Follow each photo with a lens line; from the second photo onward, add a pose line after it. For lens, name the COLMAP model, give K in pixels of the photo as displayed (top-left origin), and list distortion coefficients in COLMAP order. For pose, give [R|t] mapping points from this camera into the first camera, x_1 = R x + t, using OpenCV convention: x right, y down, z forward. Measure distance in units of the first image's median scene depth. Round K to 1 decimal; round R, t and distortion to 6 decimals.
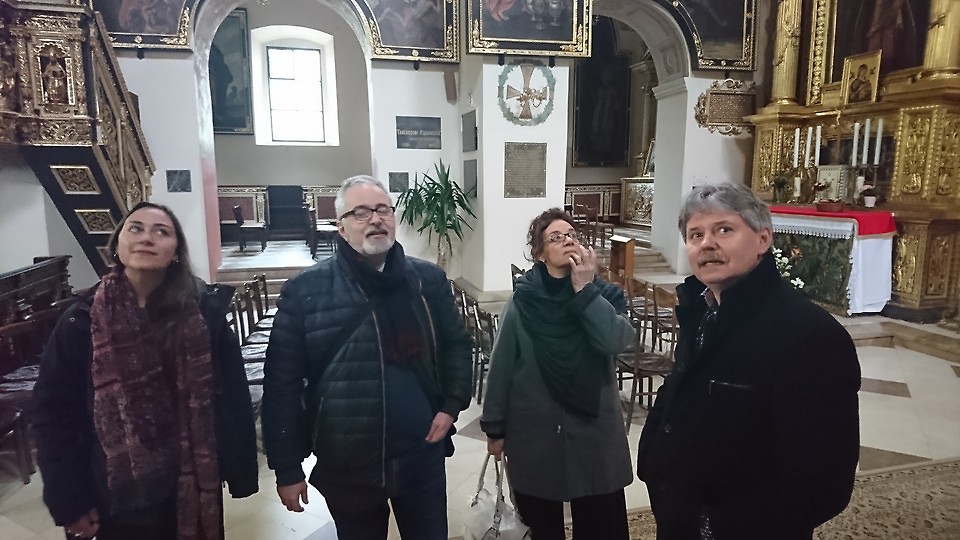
lens RADIAL K [[607.9, 0, 483.8], [0, 607.9, 270.7], [0, 0, 1]] dist [0.100745, -0.103129]
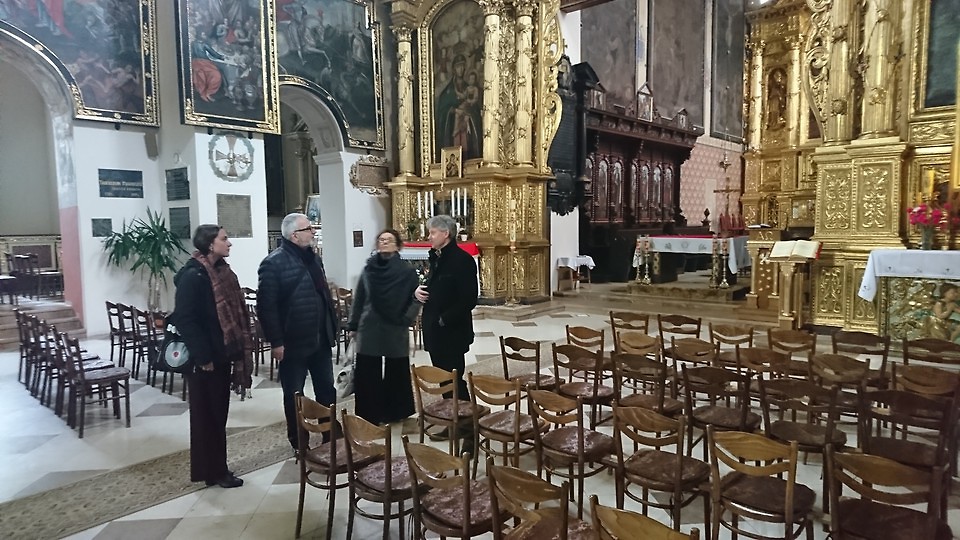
lens RADIAL K [[607.9, 0, 483.8], [0, 607.9, 270.7], [0, 0, 1]] dist [0.100745, -0.103129]
pose [[0.830938, -0.045556, 0.554497, -0.201579], [0.095667, 0.993497, -0.061739, 0.069796], [-0.548079, 0.104348, 0.829892, -0.306939]]
